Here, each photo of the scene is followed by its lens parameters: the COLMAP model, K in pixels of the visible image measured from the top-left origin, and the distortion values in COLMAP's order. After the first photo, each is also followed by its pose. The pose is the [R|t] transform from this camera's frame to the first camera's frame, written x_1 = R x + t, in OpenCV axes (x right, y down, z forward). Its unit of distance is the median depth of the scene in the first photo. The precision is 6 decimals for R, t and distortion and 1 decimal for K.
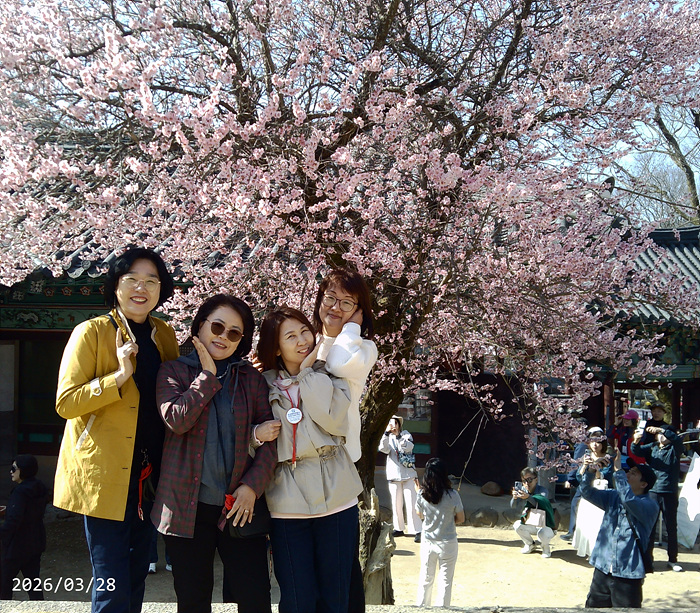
lens RADIAL K [[873.6, 0, 349.7], [0, 873.6, 310.9], [0, 0, 1]] dist [0.062684, 0.000000]
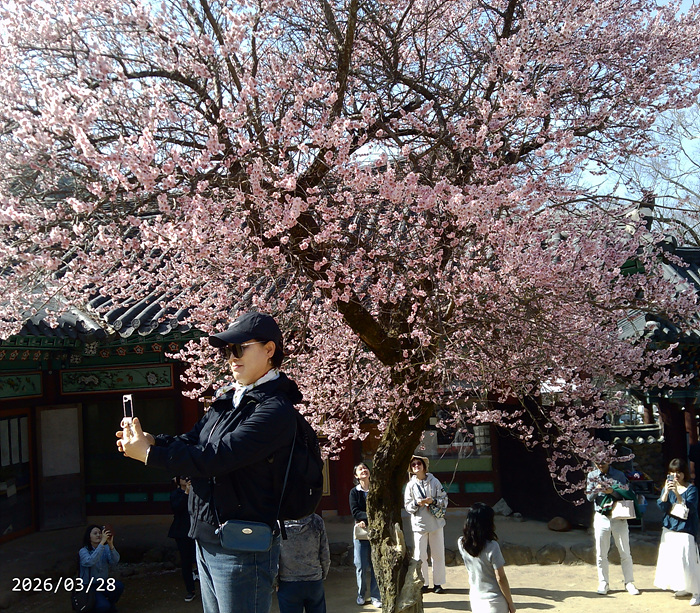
lens RADIAL K [[873.6, 0, 353.4], [0, 873.6, 308.3], [0, 0, 1]] dist [0.062684, 0.000000]
pose [[0.993701, -0.075531, -0.082780, 0.076943], [0.070597, 0.995638, -0.061004, 0.019590], [0.087027, 0.054776, 0.994699, 0.006810]]
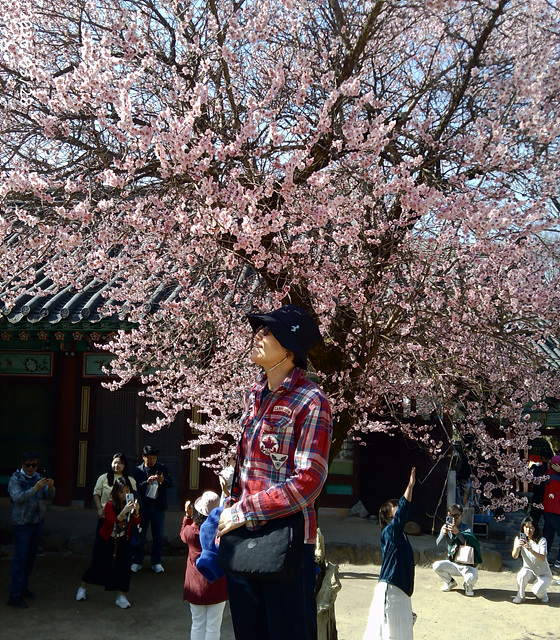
lens RADIAL K [[798.8, 0, 292.0], [0, 798.8, 316.0], [0, 0, 1]] dist [0.062684, 0.000000]
pose [[0.999227, 0.010412, 0.037914, -0.040838], [-0.008173, 0.998241, -0.058725, 0.015005], [-0.038459, 0.058370, 0.997554, 0.072498]]
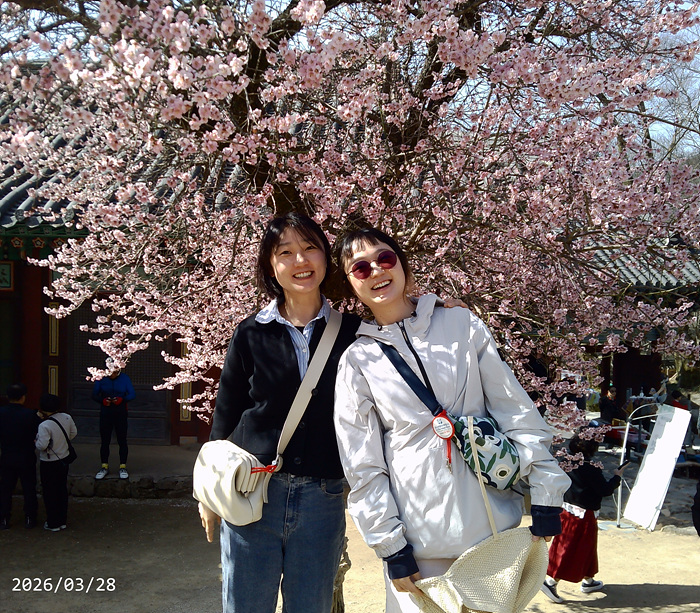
lens RADIAL K [[873.6, 0, 356.8], [0, 873.6, 330.5], [0, 0, 1]] dist [0.062684, 0.000000]
pose [[0.995349, 0.004596, 0.096222, -0.019473], [-0.011126, 0.997661, 0.067442, 0.001639], [-0.095687, -0.068198, 0.993072, 0.214398]]
